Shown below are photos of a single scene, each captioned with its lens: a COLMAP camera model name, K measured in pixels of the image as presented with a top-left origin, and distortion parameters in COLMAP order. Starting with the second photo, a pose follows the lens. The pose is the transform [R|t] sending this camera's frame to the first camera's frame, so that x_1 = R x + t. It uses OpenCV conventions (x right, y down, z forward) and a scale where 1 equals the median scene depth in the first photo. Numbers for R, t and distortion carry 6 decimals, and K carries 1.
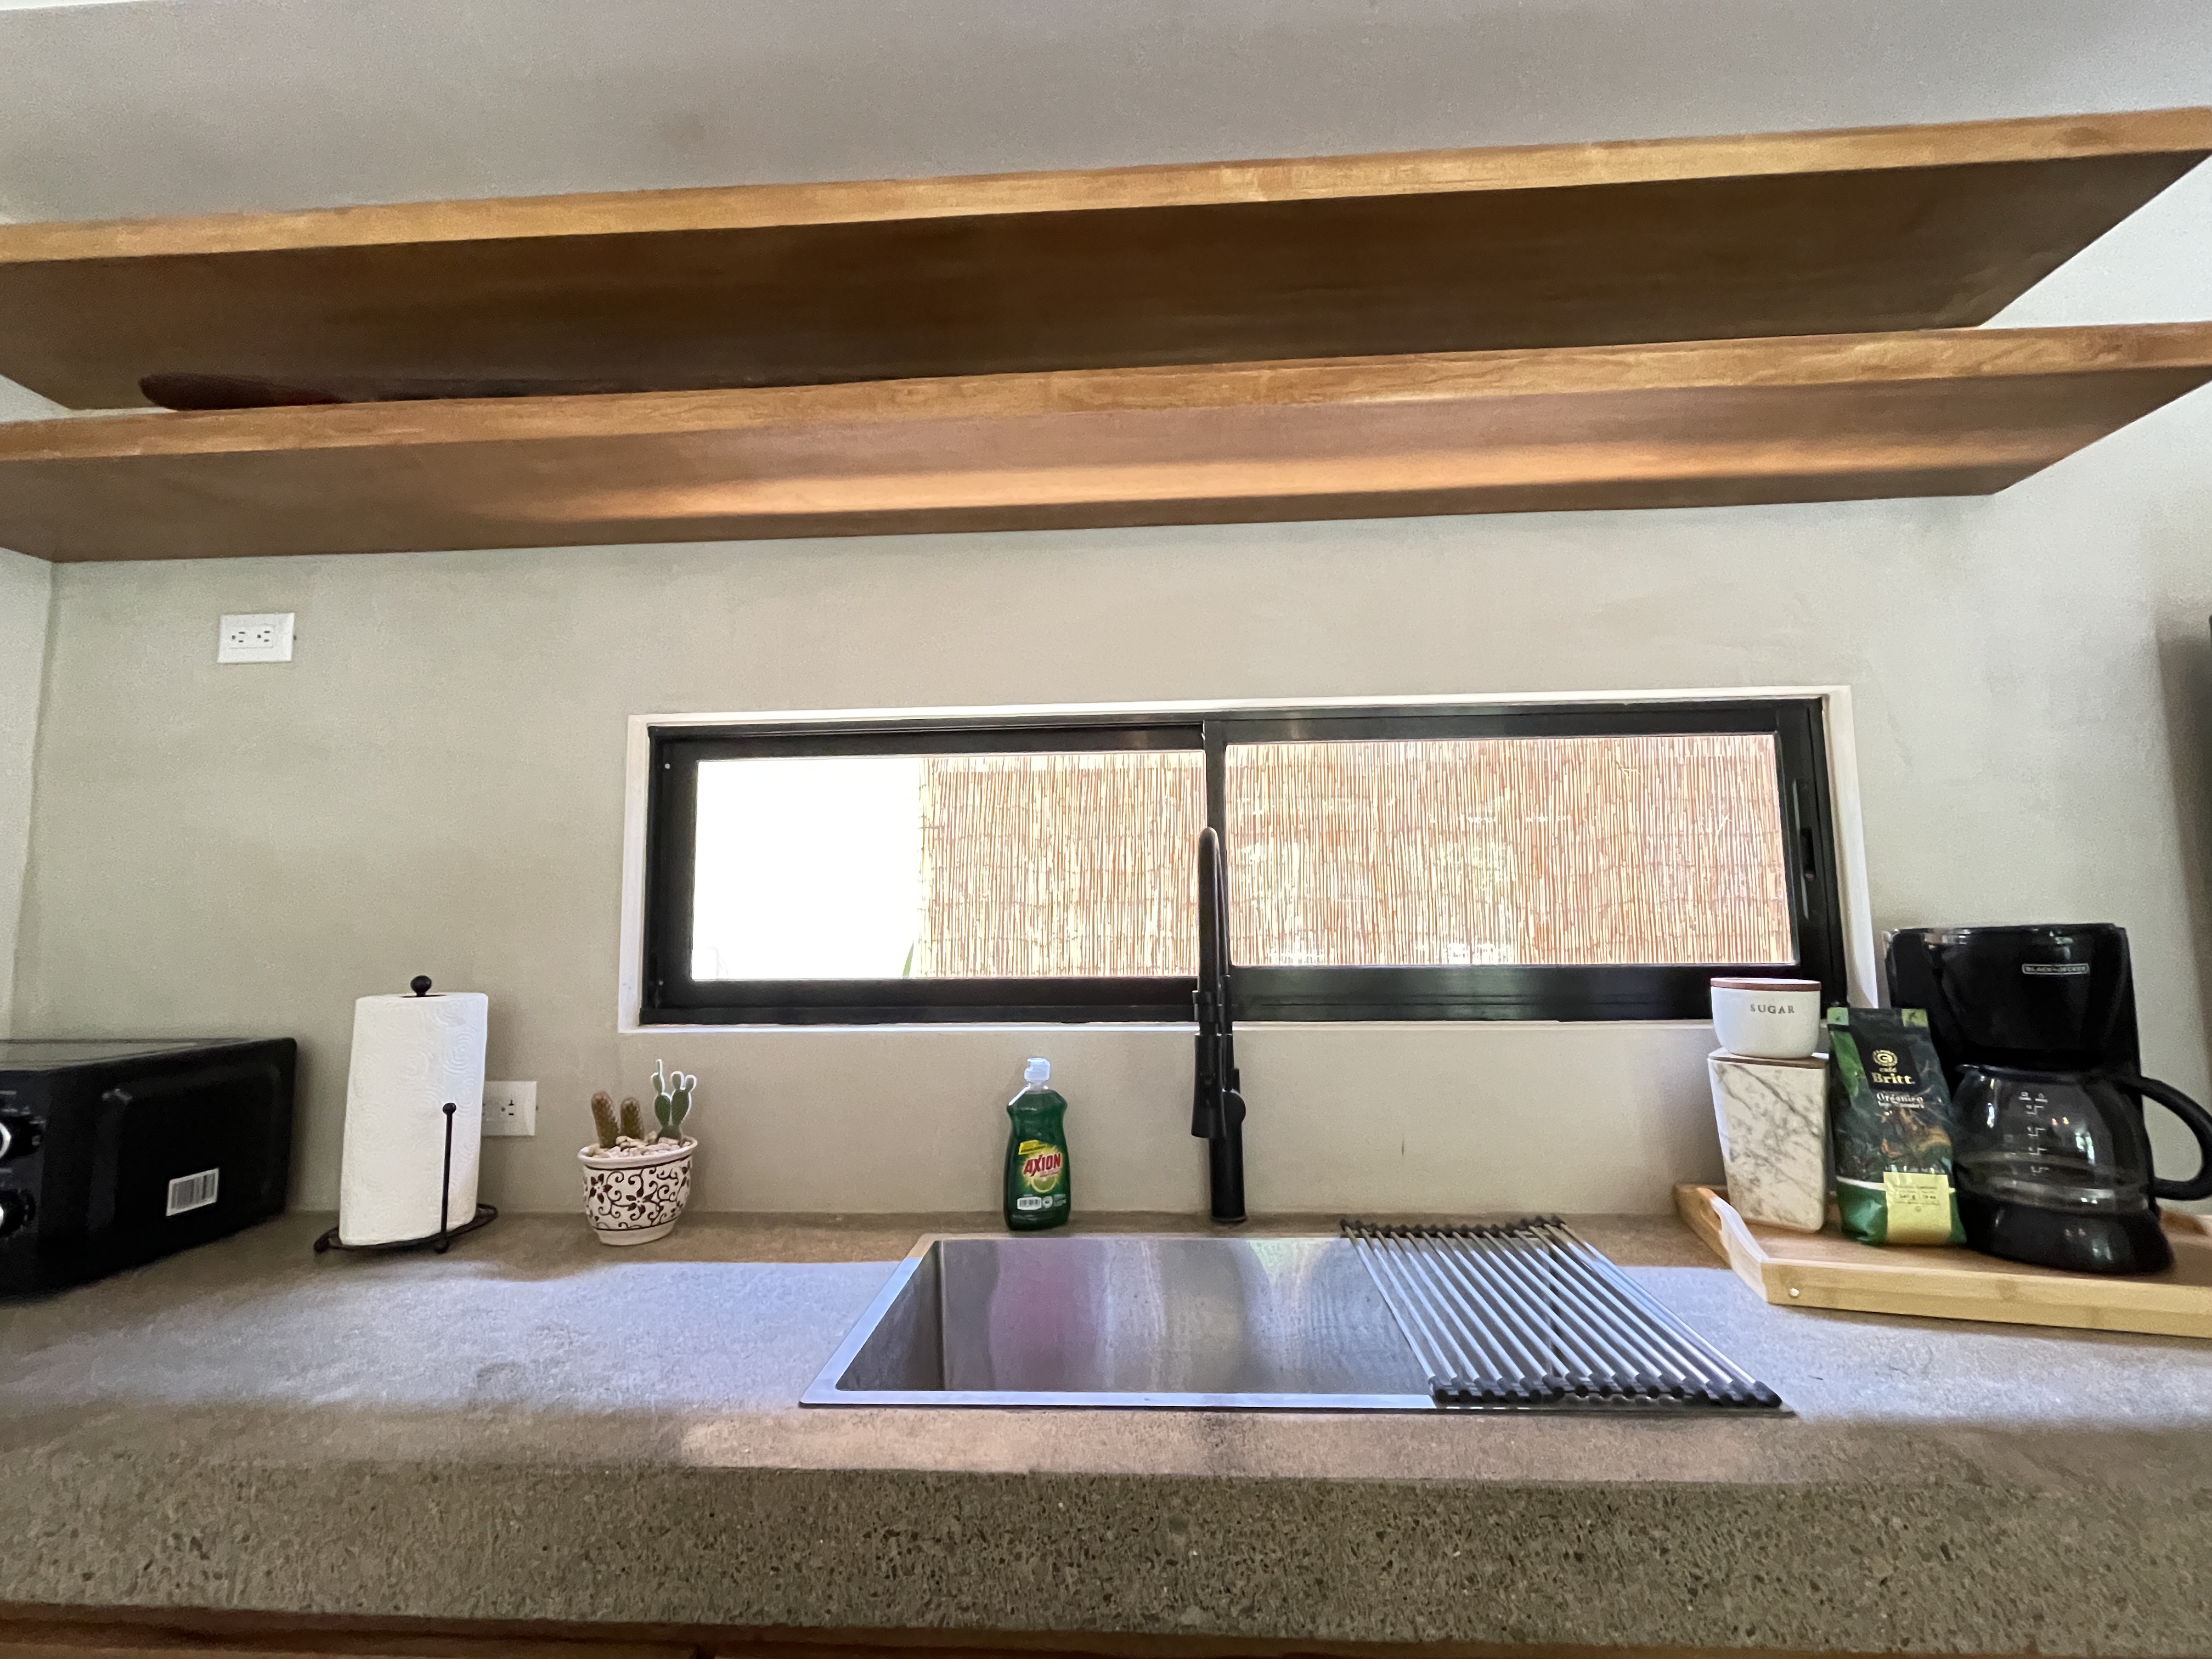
lens RADIAL K [[964.9, 0, 1106.9], [0, 964.9, 825.9], [0, 0, 1]] dist [0.000455, 0.000077]
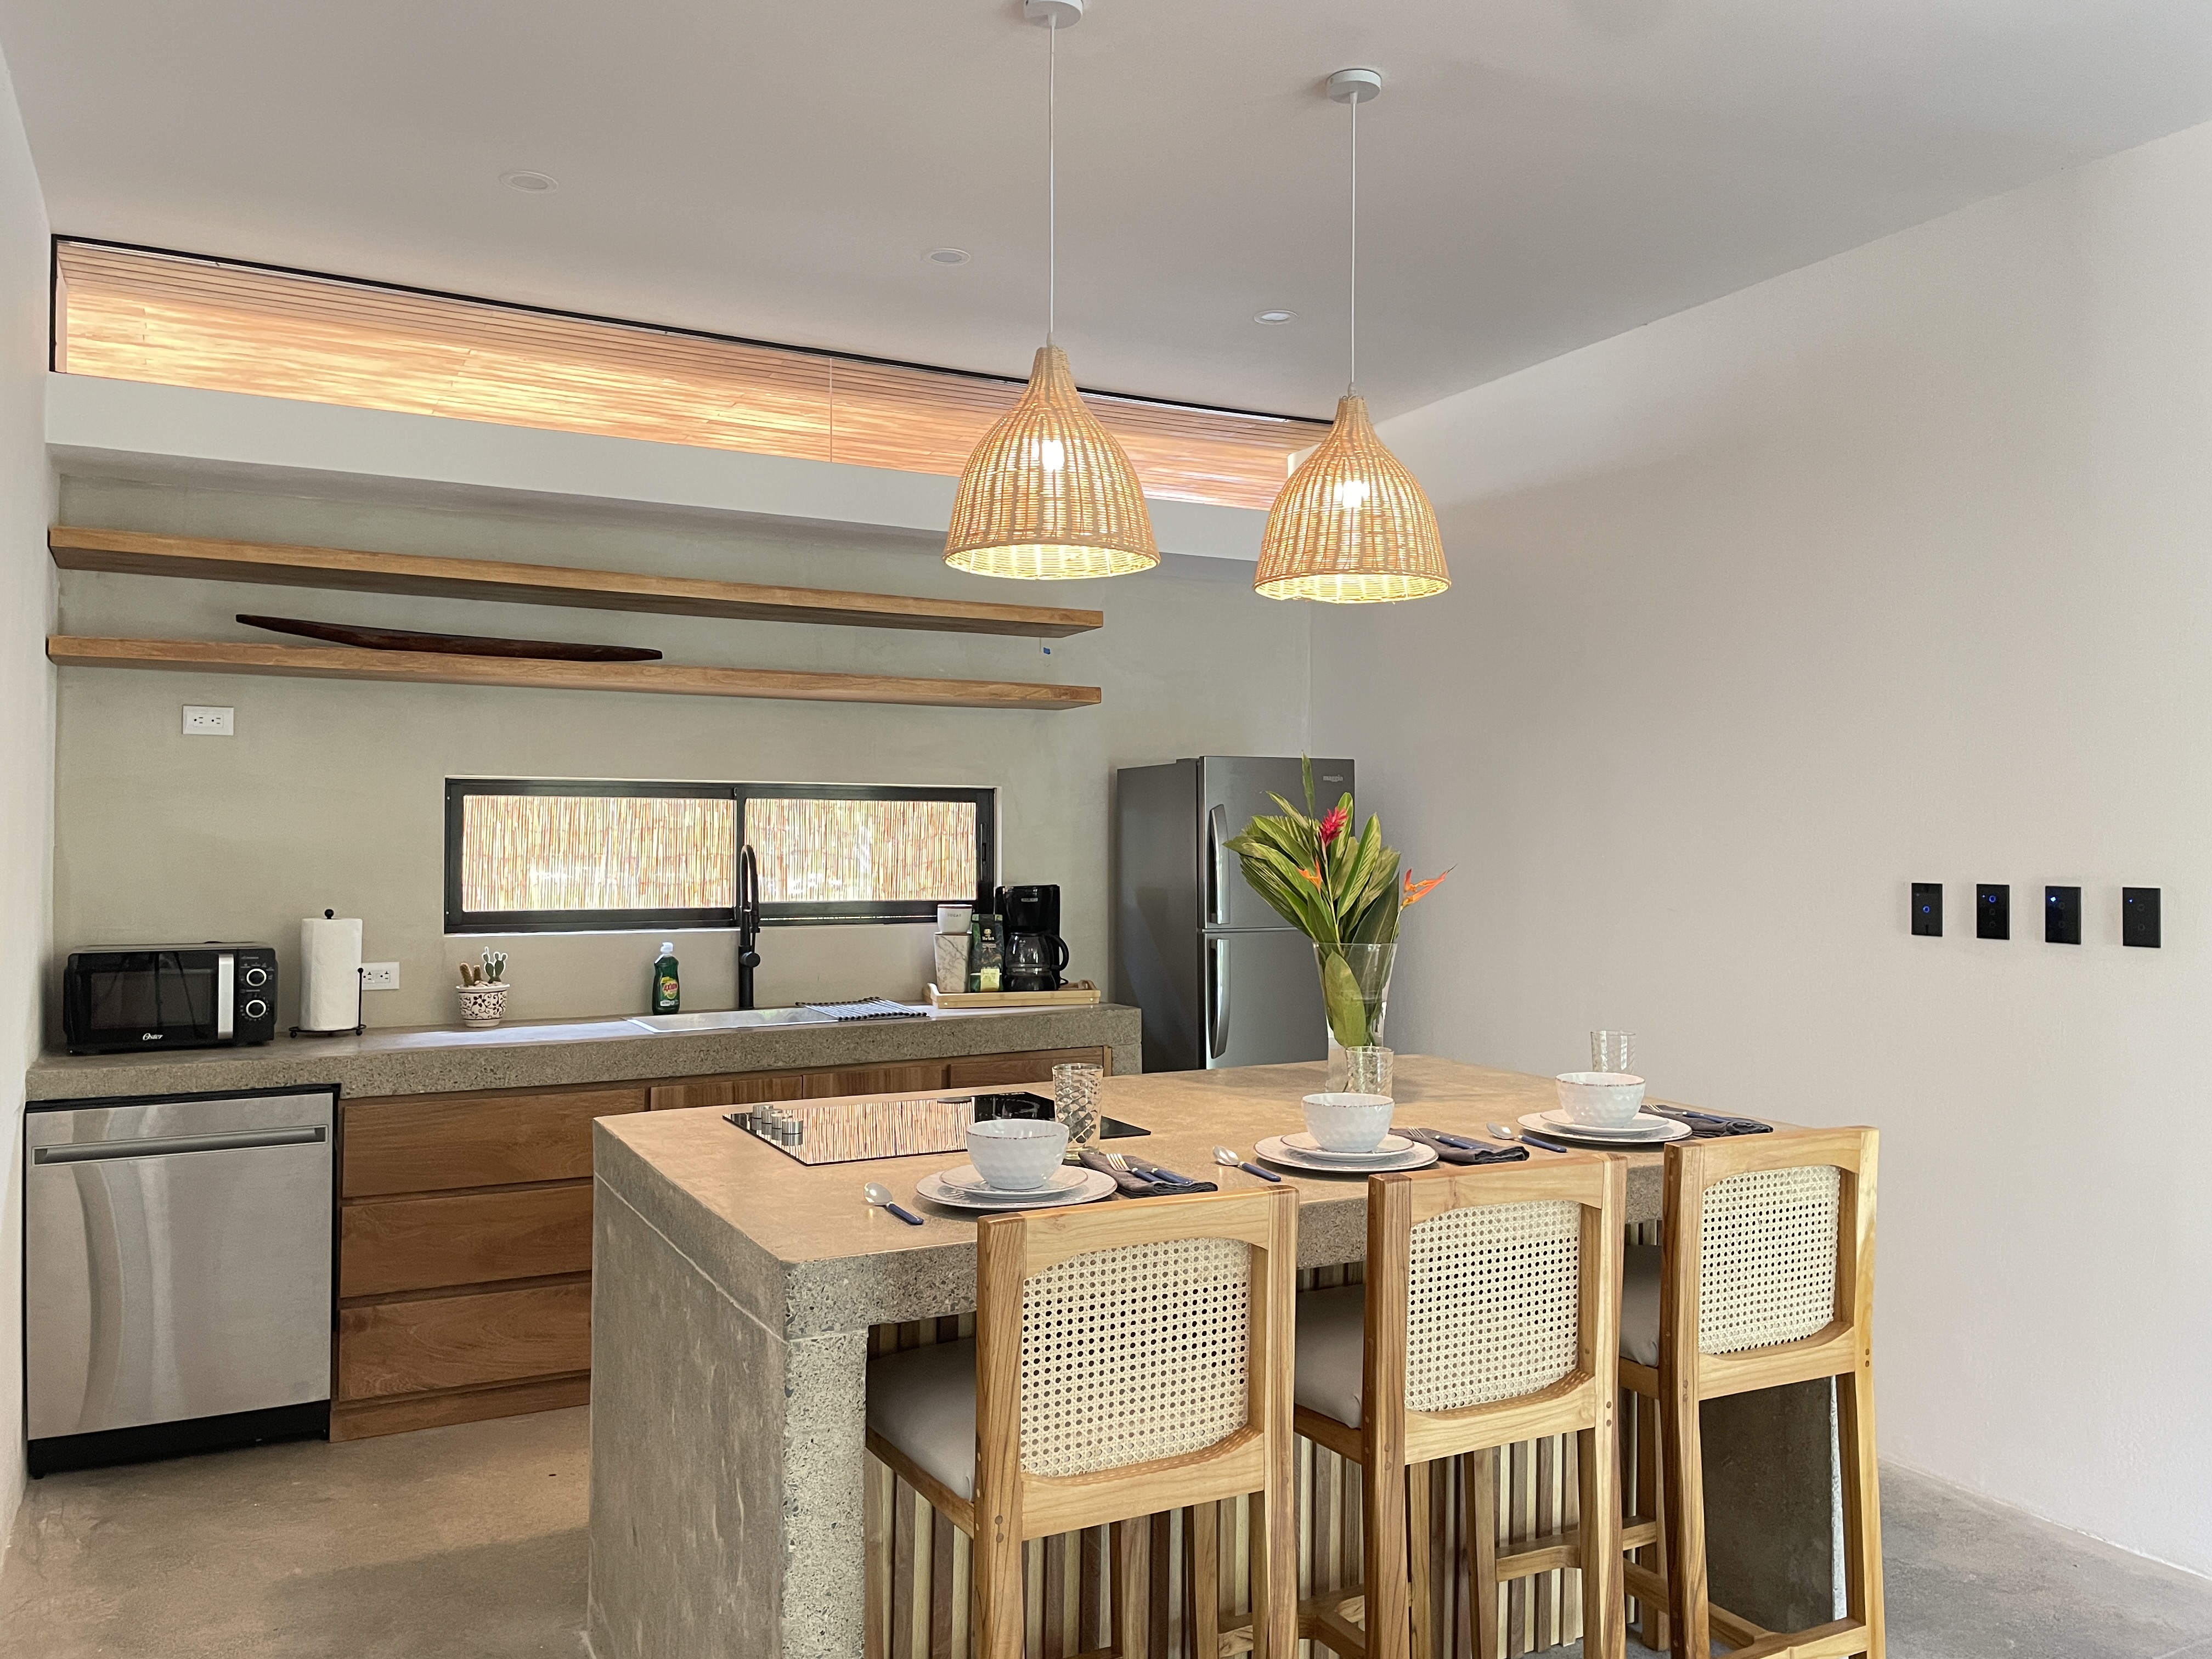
lens RADIAL K [[1671.6, 0, 1108.6], [0, 1671.6, 826.8], [0, 0, 1]] dist [0.090423, -0.122256]
pose [[0.859788, 0.018547, 0.510314, -1.192159], [-0.063748, 0.995421, 0.071225, -0.373153], [-0.506657, -0.093770, 0.857033, -2.861706]]
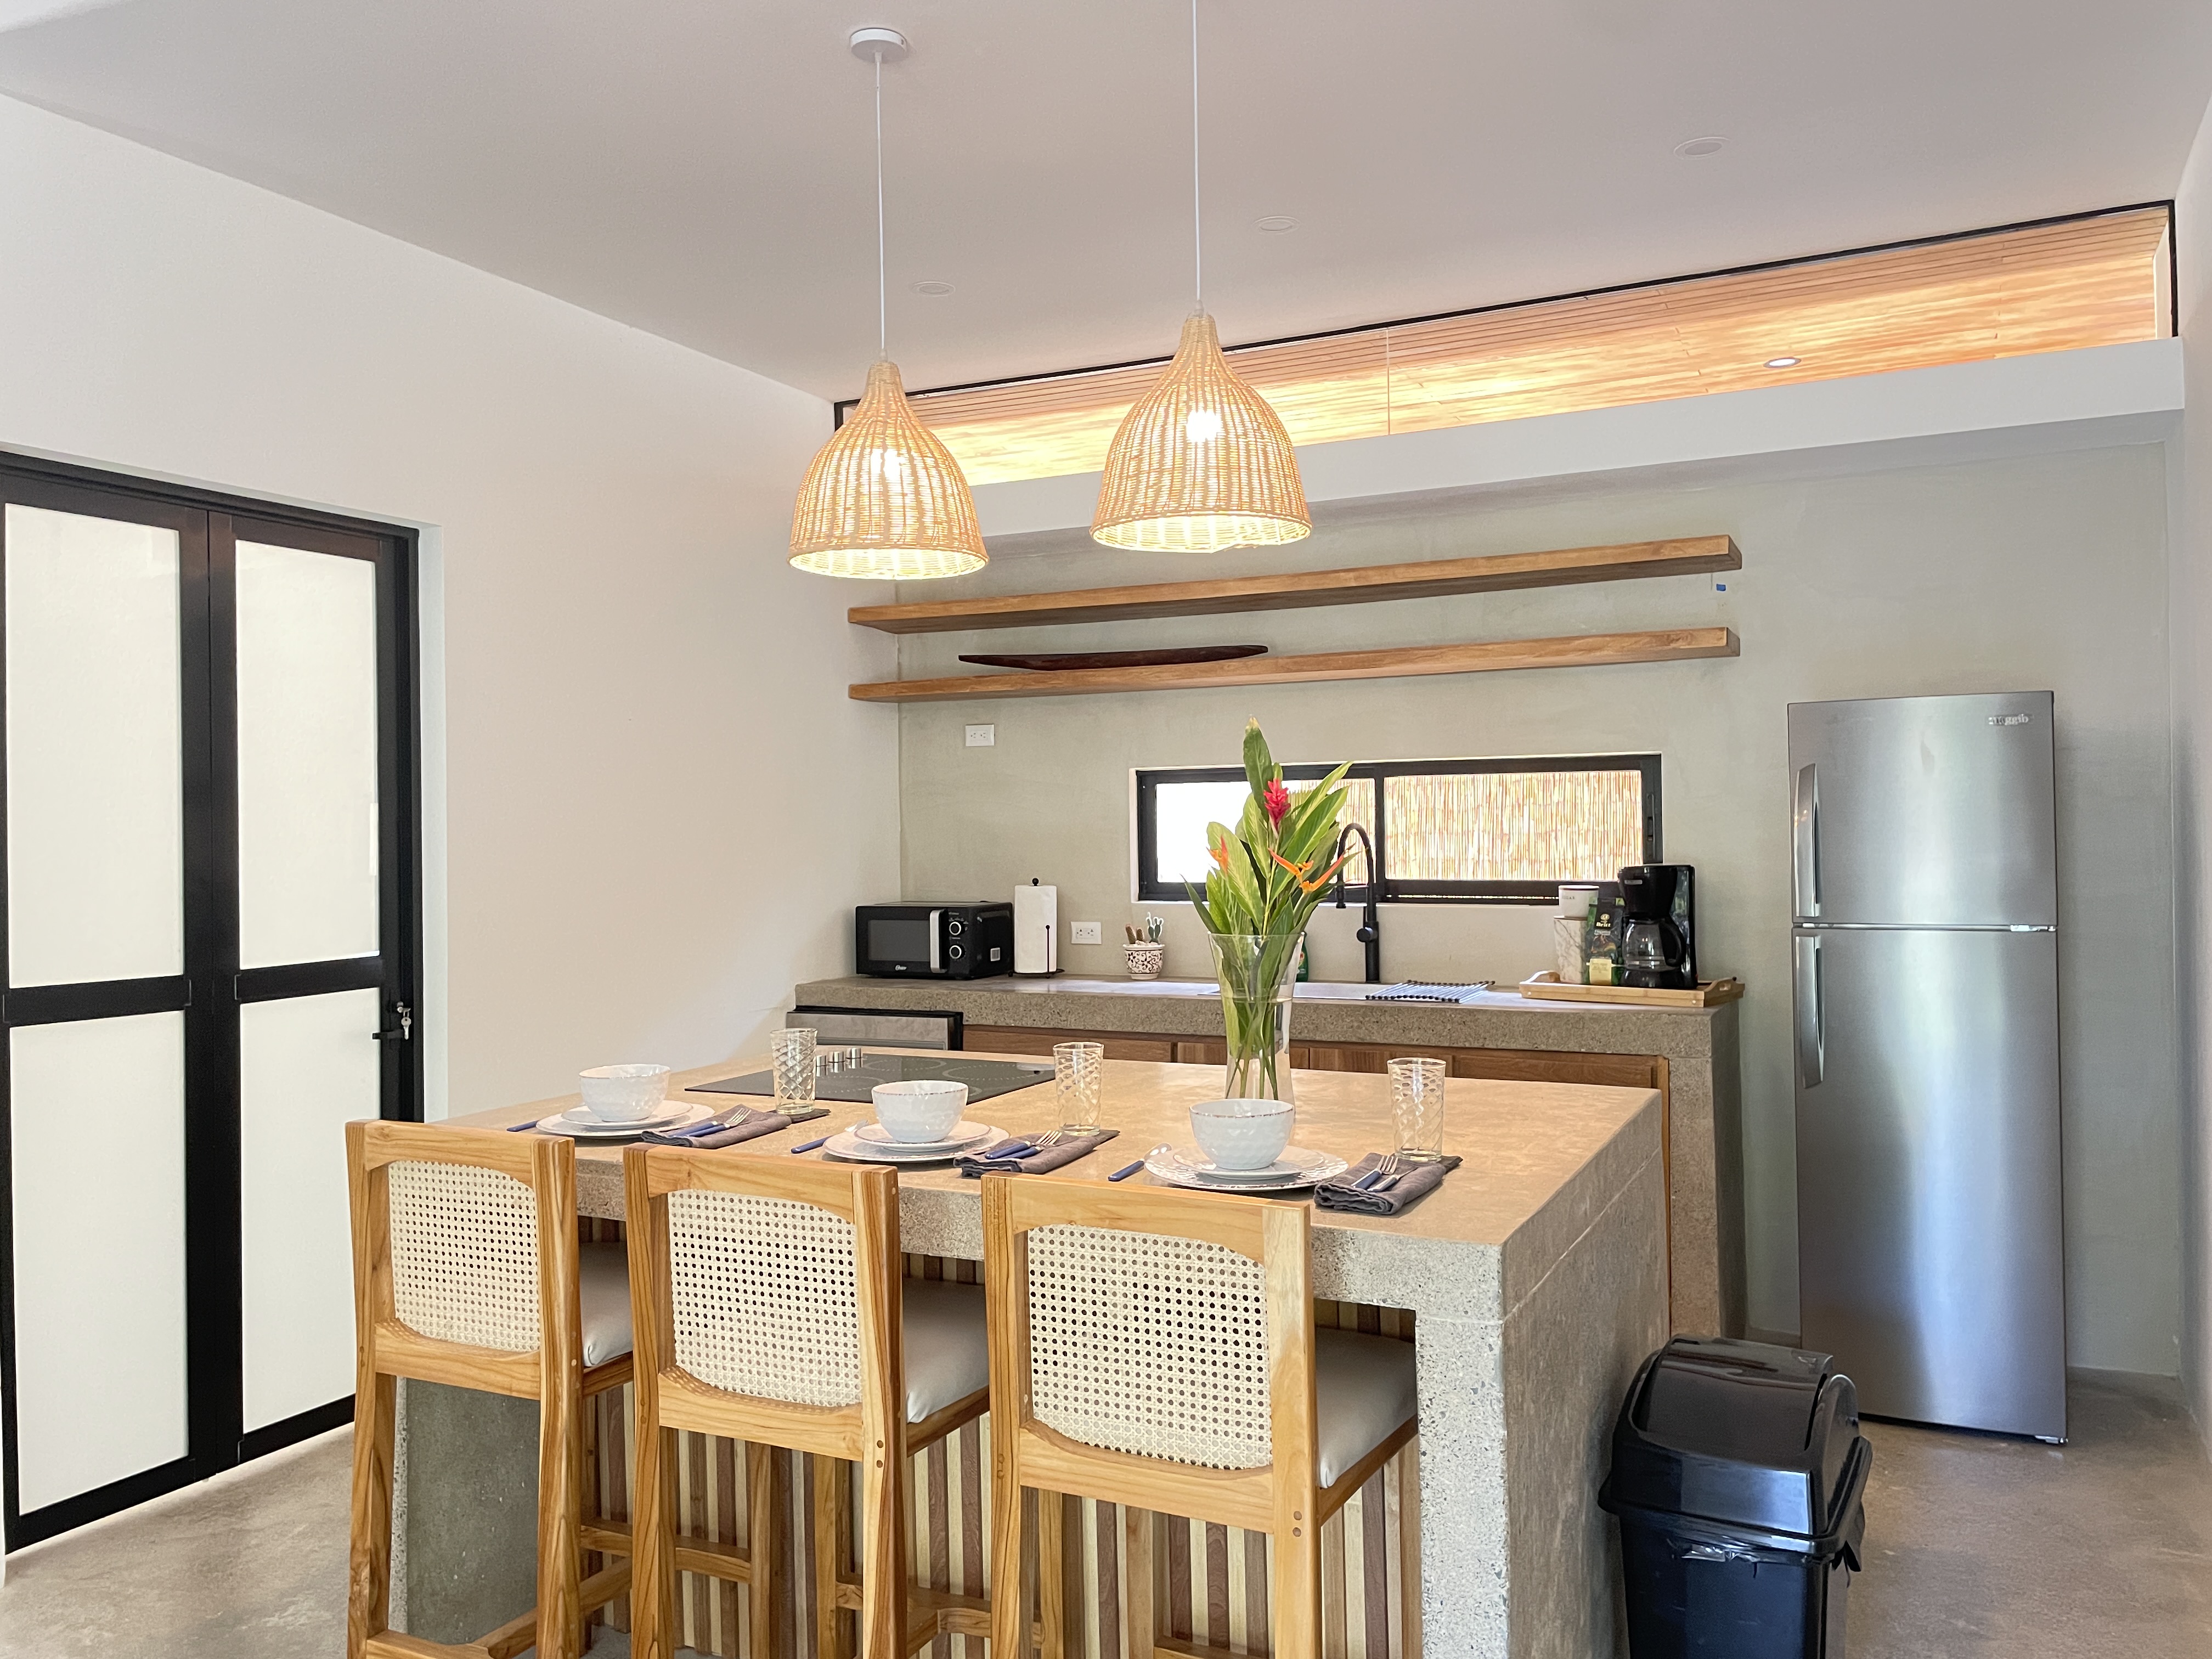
lens RADIAL K [[1671.6, 0, 1103.7], [0, 1671.6, 827.7], [0, 0, 1]] dist [0.090423, -0.122256]
pose [[0.918441, -0.000148, -0.395558, 1.146129], [0.042617, 0.994216, 0.098579, -0.409507], [0.393256, -0.107396, 0.913135, -2.987408]]
